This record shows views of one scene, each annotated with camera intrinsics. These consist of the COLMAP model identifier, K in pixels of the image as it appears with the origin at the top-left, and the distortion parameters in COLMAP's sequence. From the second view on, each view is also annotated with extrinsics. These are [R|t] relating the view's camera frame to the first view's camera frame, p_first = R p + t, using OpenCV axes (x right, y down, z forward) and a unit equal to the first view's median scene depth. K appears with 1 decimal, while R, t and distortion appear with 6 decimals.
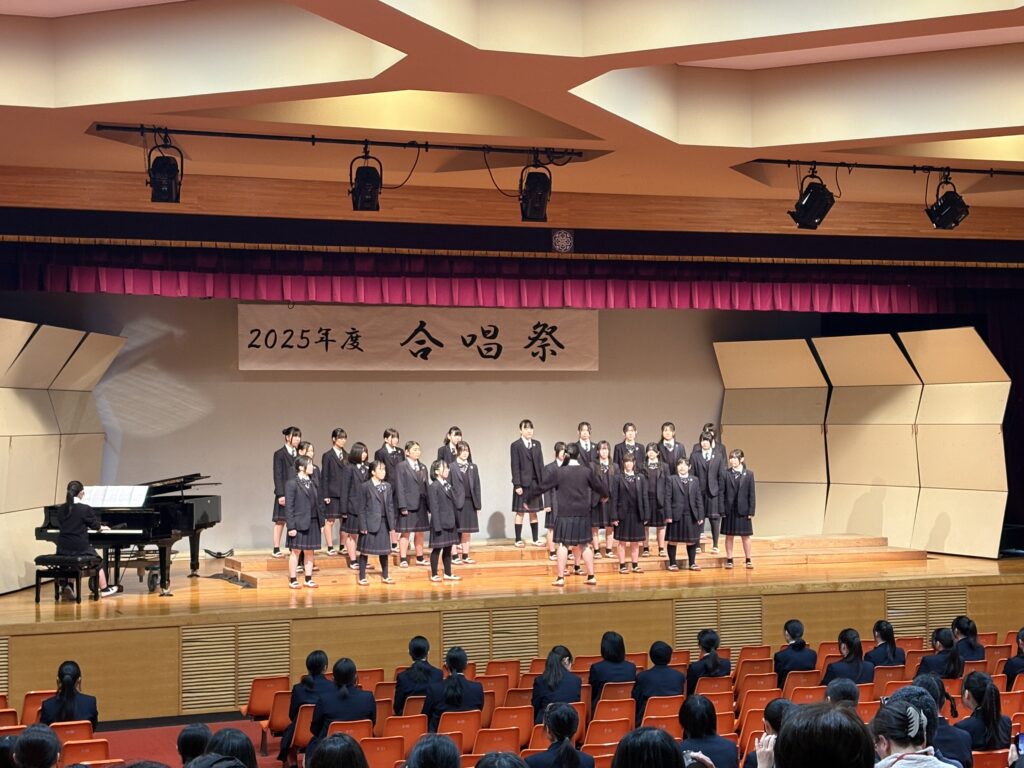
lens RADIAL K [[1711.2, 0, 523.2], [0, 1711.2, 383.0], [0, 0, 1]] dist [0.149140, 0.000000]
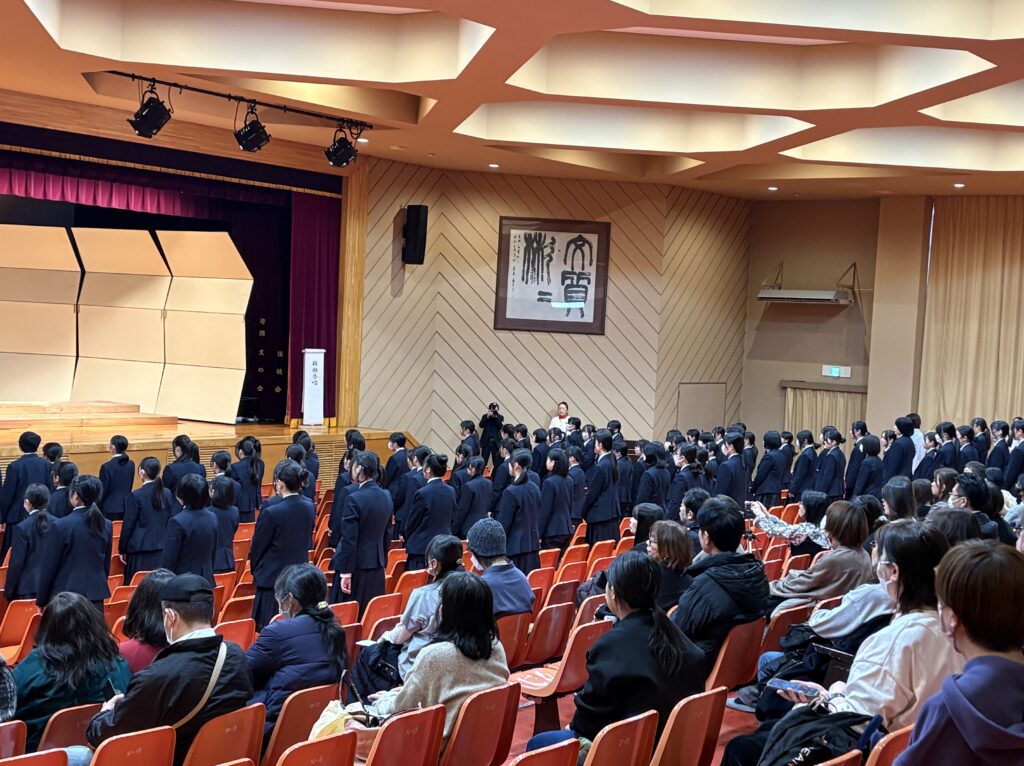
lens RADIAL K [[1482.5, 0, 510.8], [0, 1482.5, 380.2], [0, 0, 1]] dist [0.067869, 0.000000]
pose [[0.841319, 0.034536, 0.539435, -0.149500], [-0.073622, 0.995978, 0.051059, 0.003031], [-0.535502, -0.082671, 0.840478, 0.017407]]
